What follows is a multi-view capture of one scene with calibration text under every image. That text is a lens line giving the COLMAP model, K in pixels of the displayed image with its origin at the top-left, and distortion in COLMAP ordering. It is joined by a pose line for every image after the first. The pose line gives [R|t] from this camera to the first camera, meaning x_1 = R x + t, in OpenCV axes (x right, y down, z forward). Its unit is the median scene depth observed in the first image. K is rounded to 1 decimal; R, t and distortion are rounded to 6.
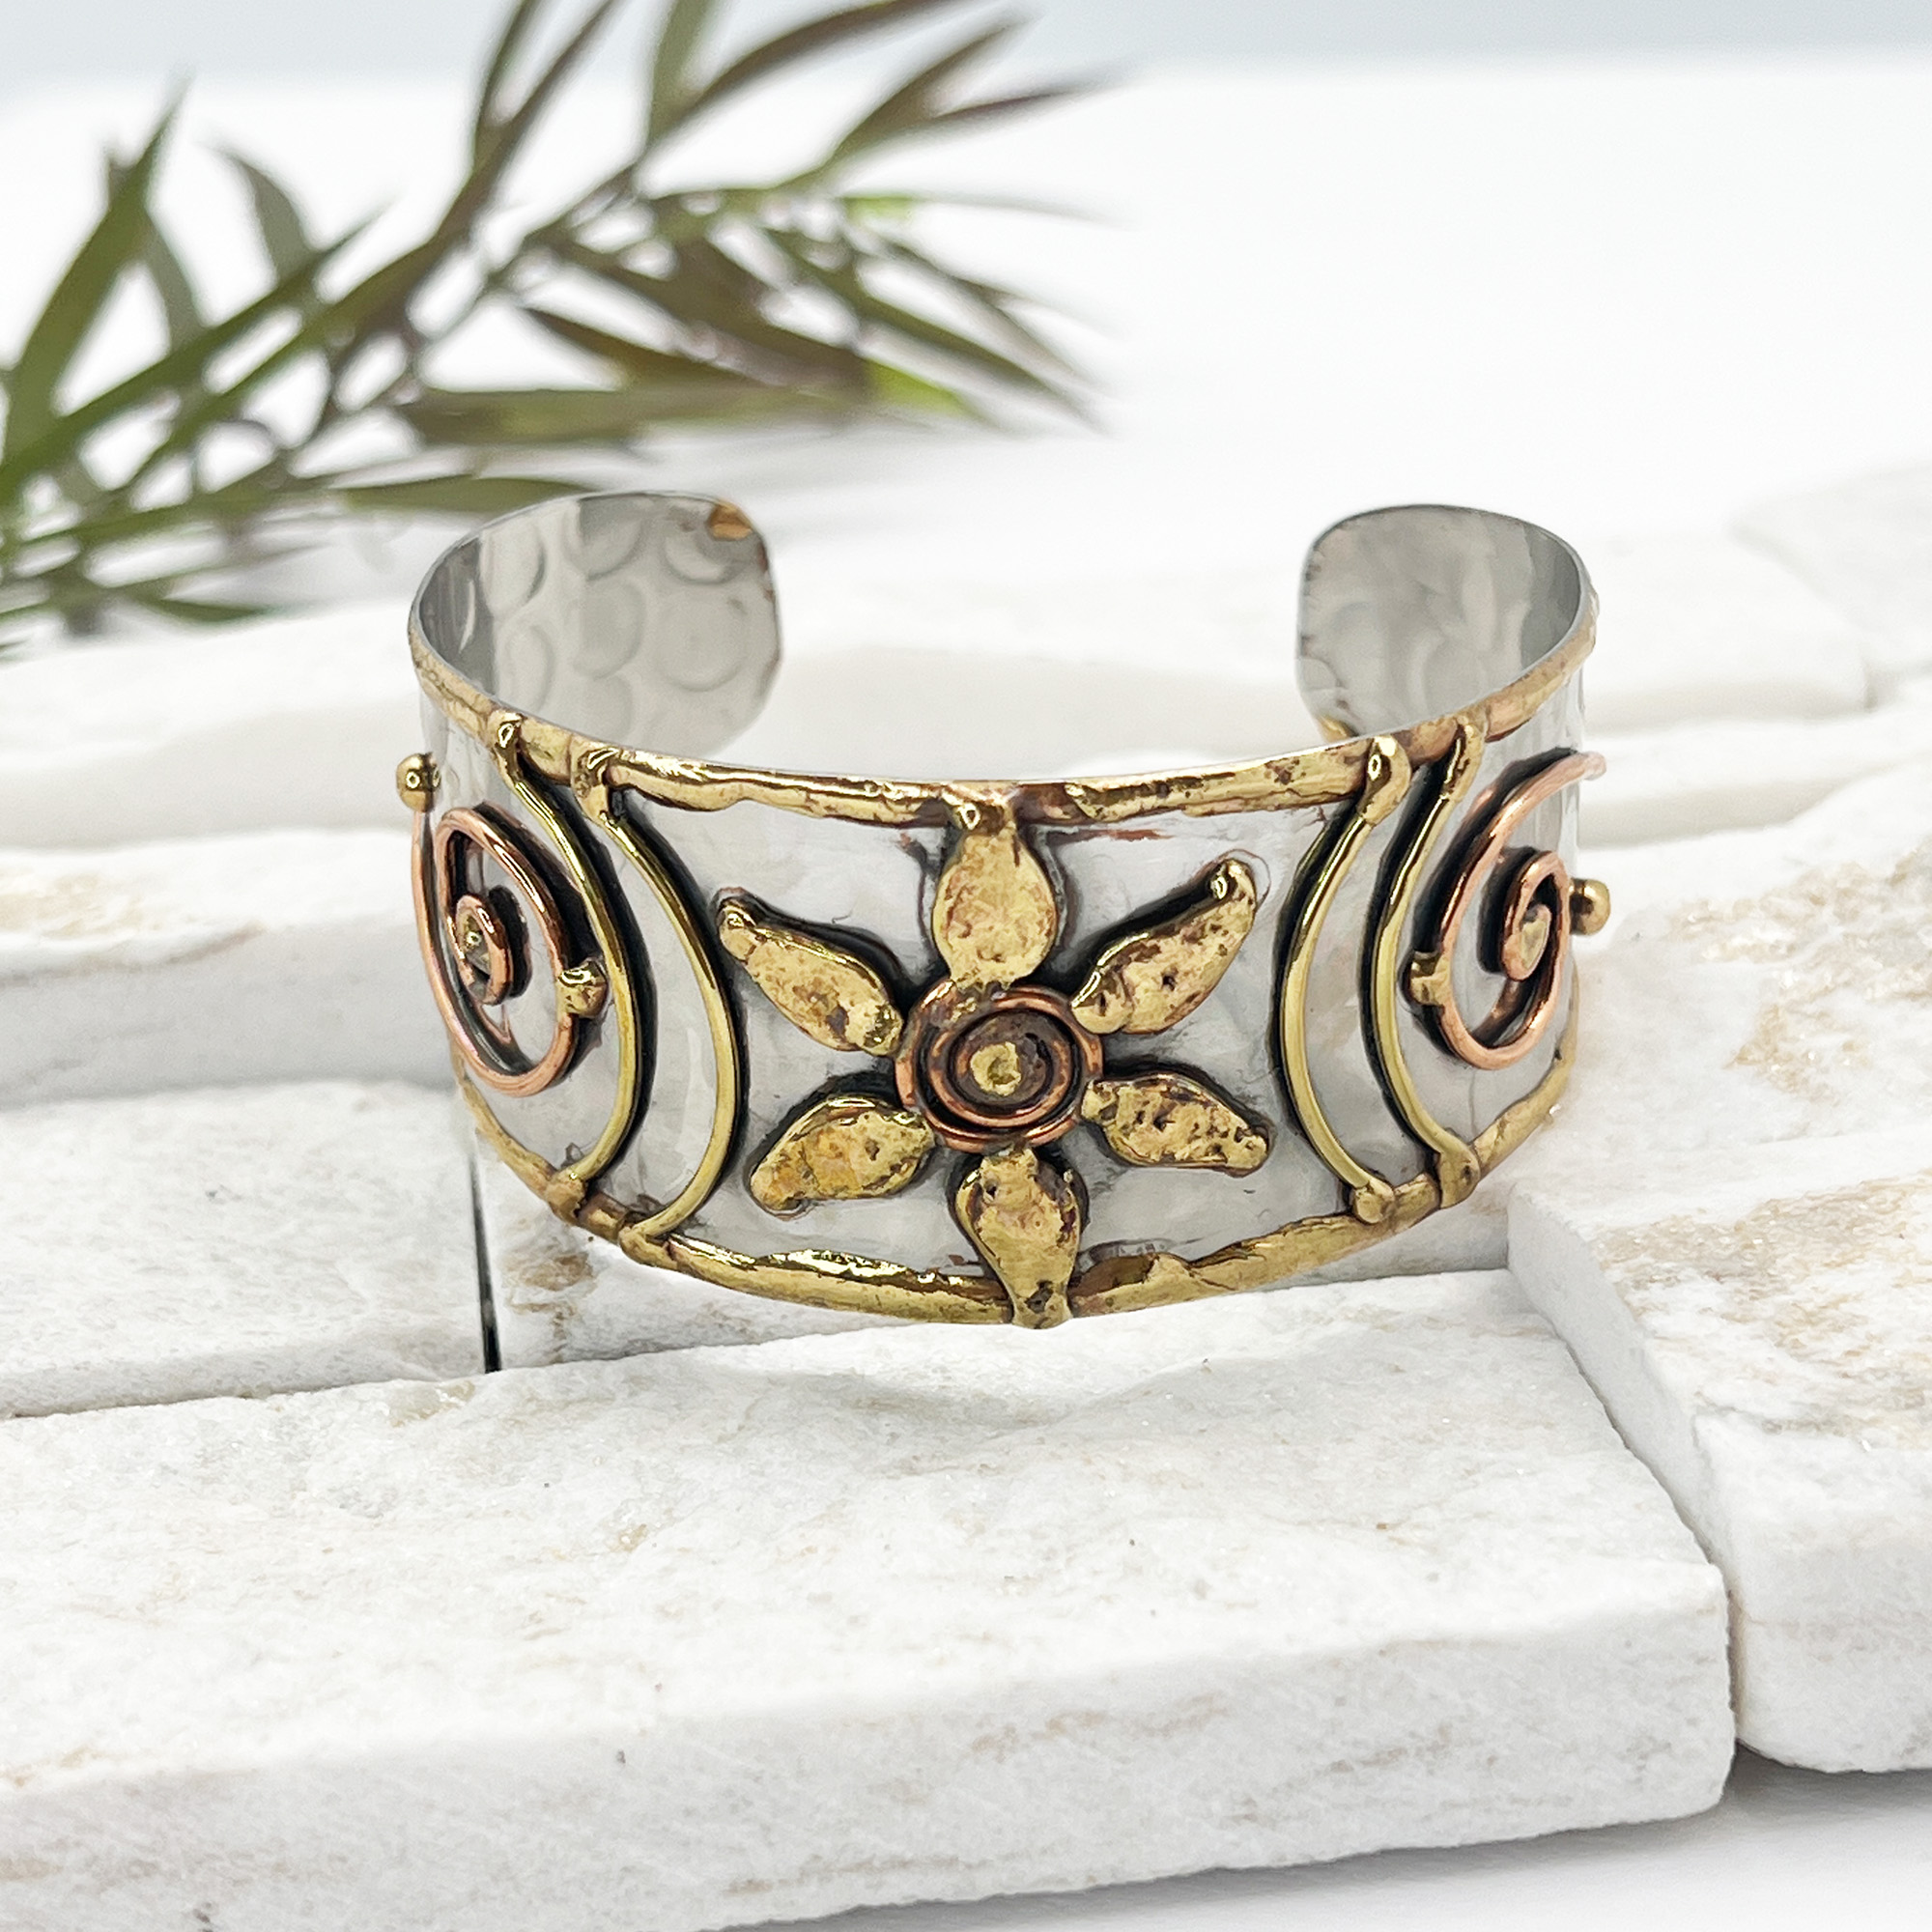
lens RADIAL K [[4741.6, 0, 895.1], [0, 4741.6, 901.2], [0, 0, 1]] dist [0.078098, 0.000000]
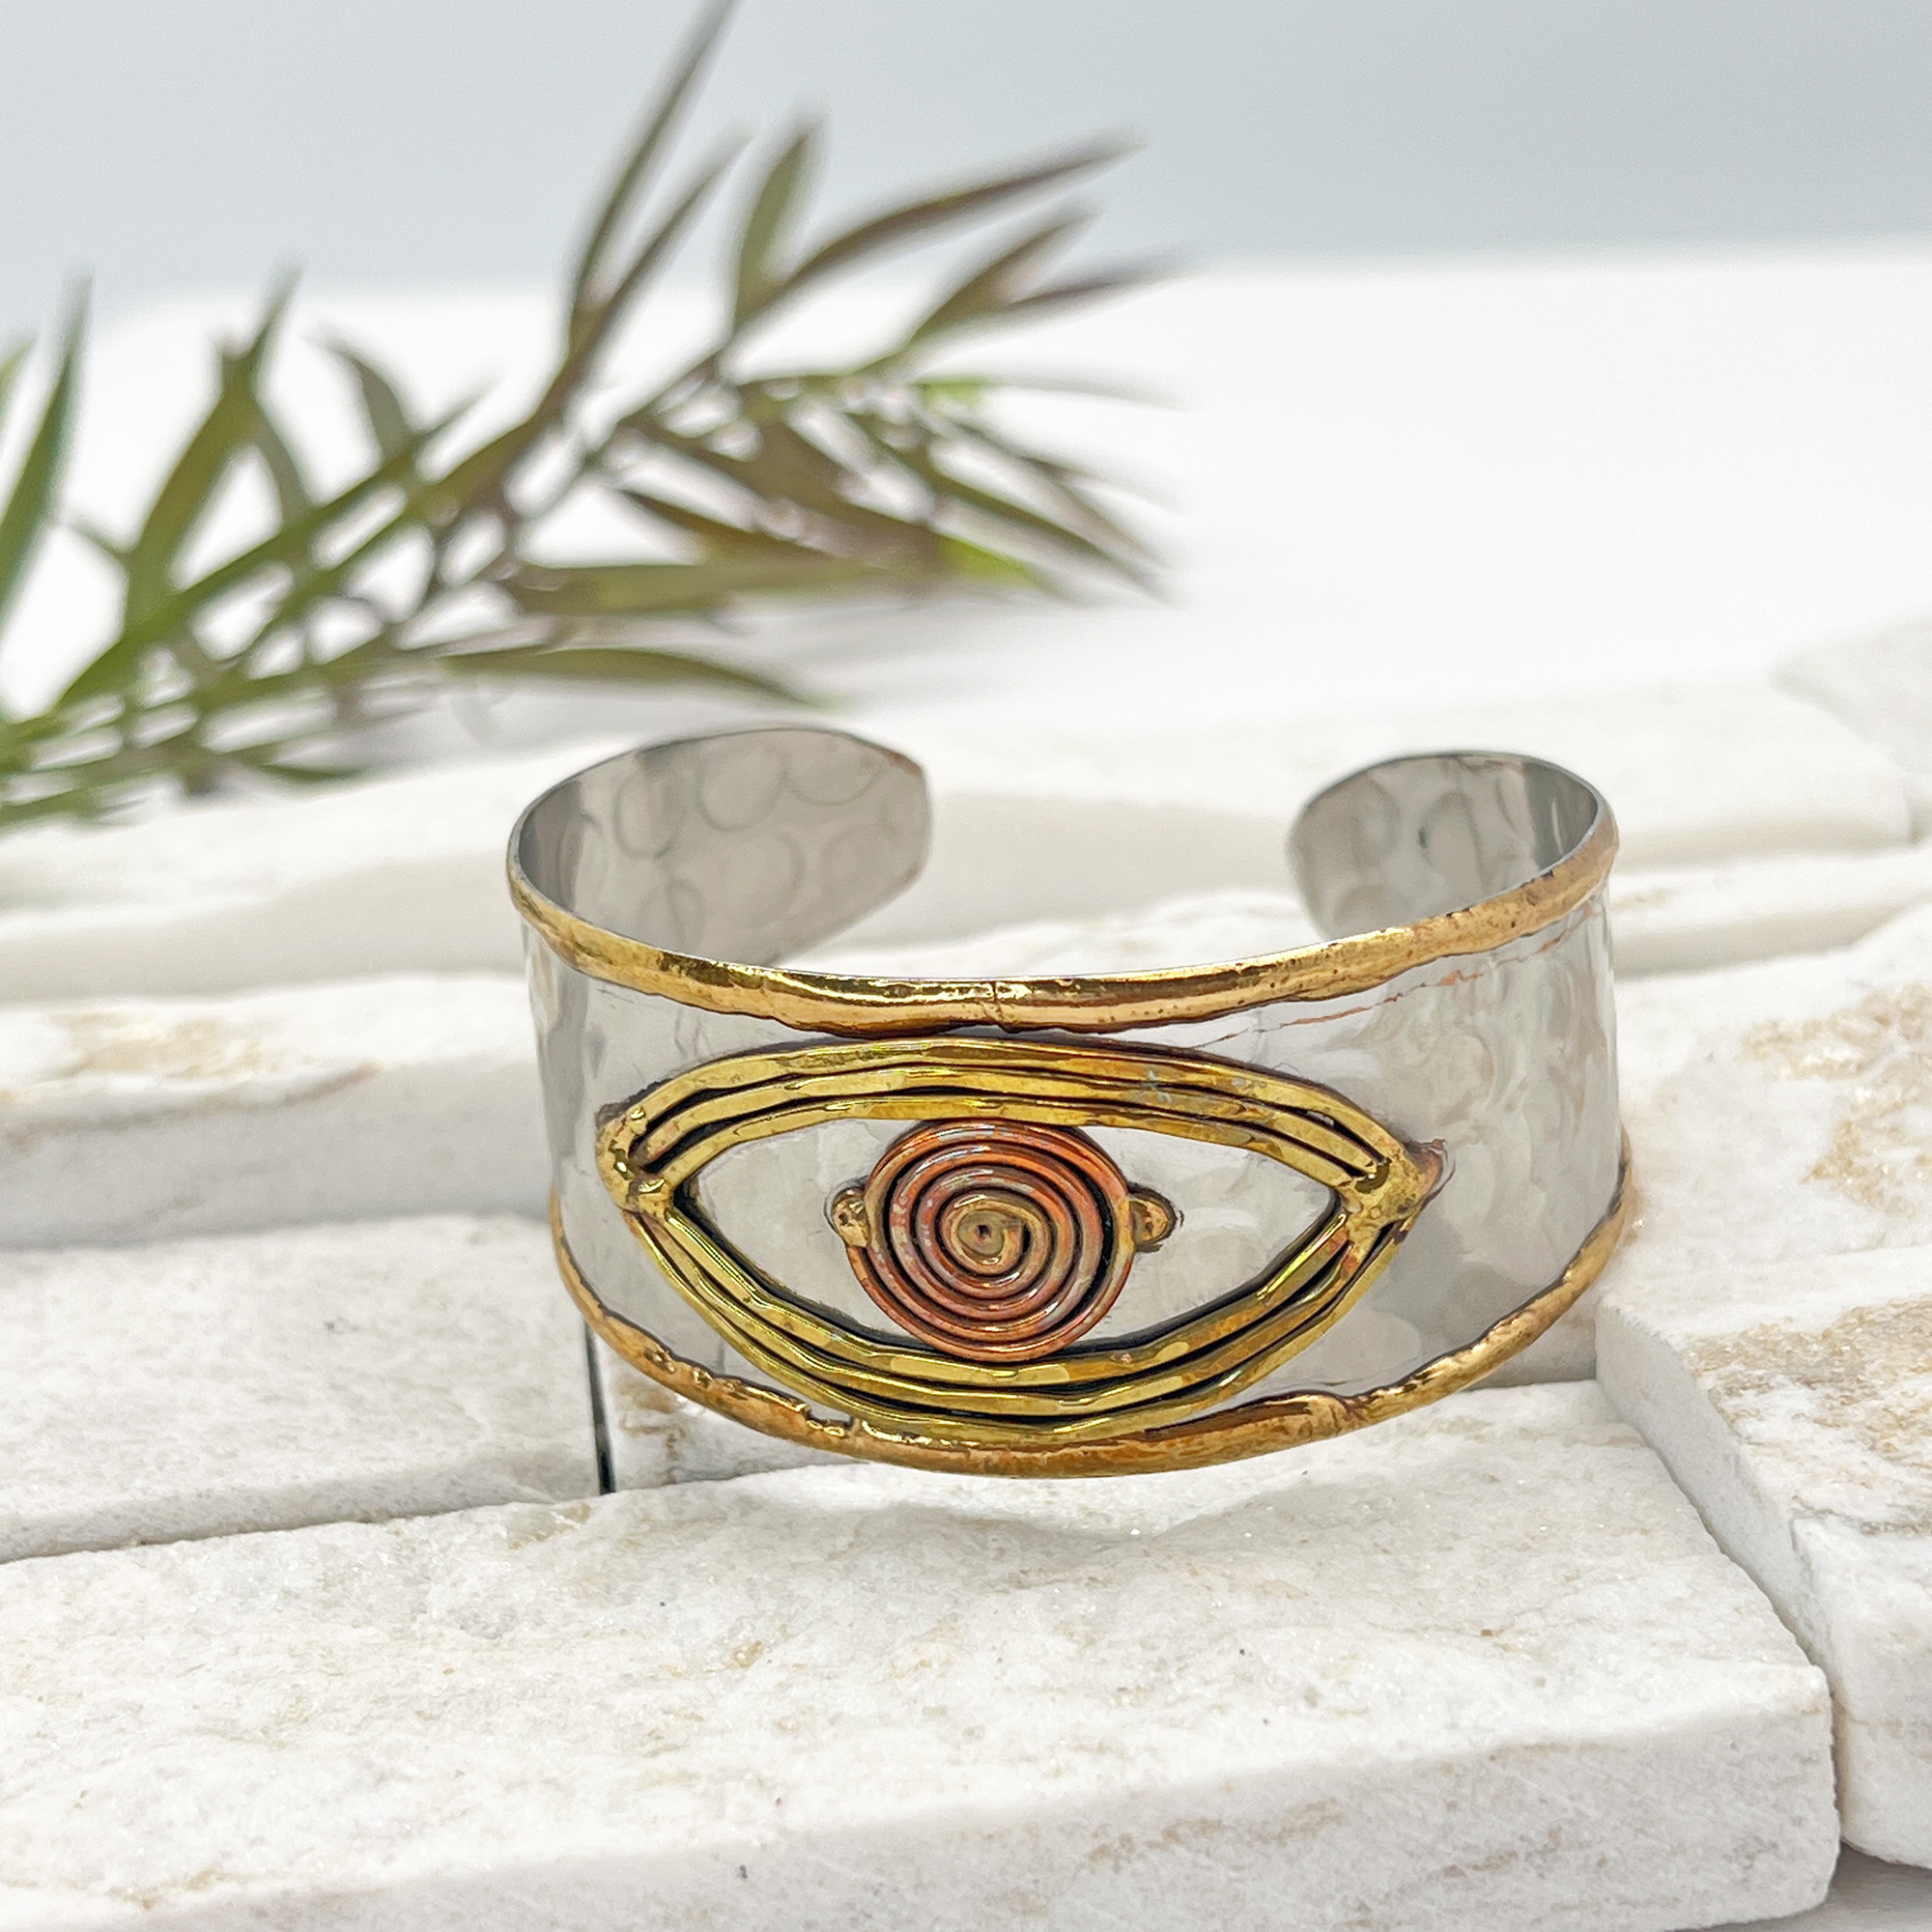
lens RADIAL K [[4449.7, 0, 982.4], [0, 4449.7, 965.4], [0, 0, 1]] dist [0.059701, 0.000000]
pose [[0.999906, -0.013134, 0.003842, -0.006715], [0.013209, 0.999711, -0.020073, 0.006273], [-0.003577, 0.020122, 0.999791, 0.042070]]
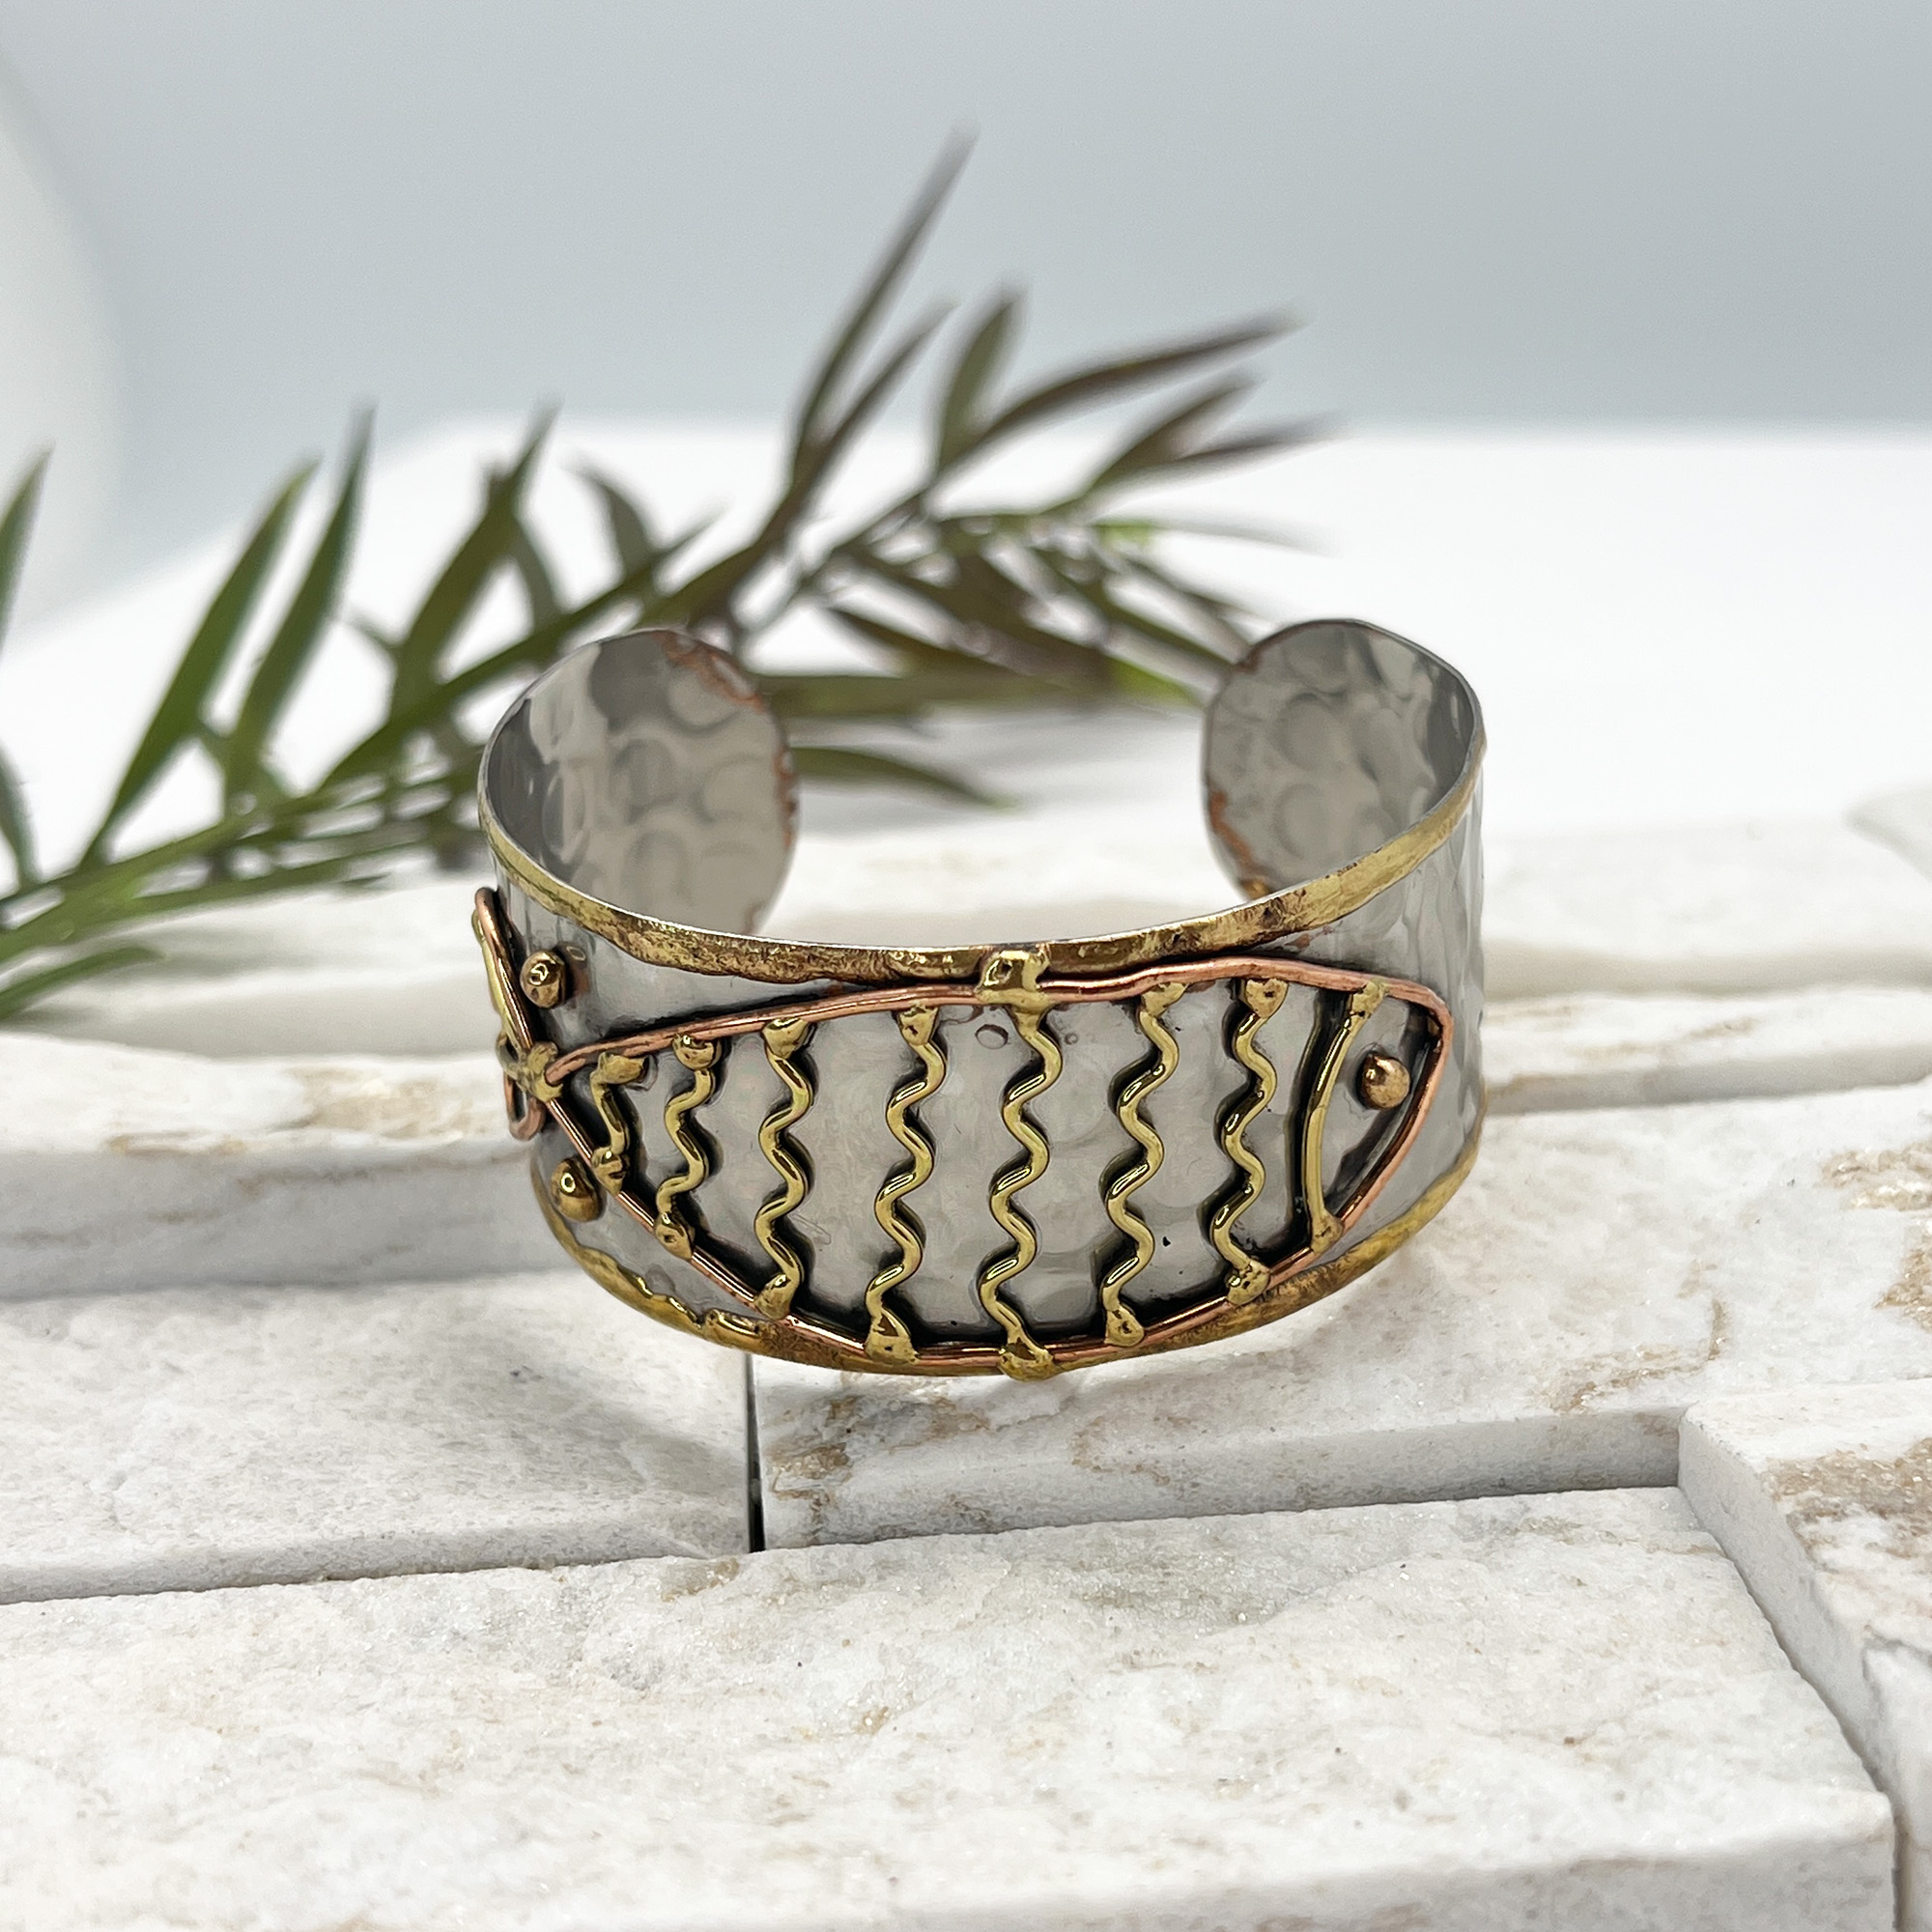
lens RADIAL K [[3816.5, 0, 982.4], [0, 3816.5, 962.2], [0, 0, 1]] dist [-0.006564, 0.000000]
pose [[0.998918, 0.028690, -0.036616, -0.003657], [-0.029912, 0.998999, -0.033275, -0.011401], [0.035624, 0.034334, 0.998775, 0.119983]]
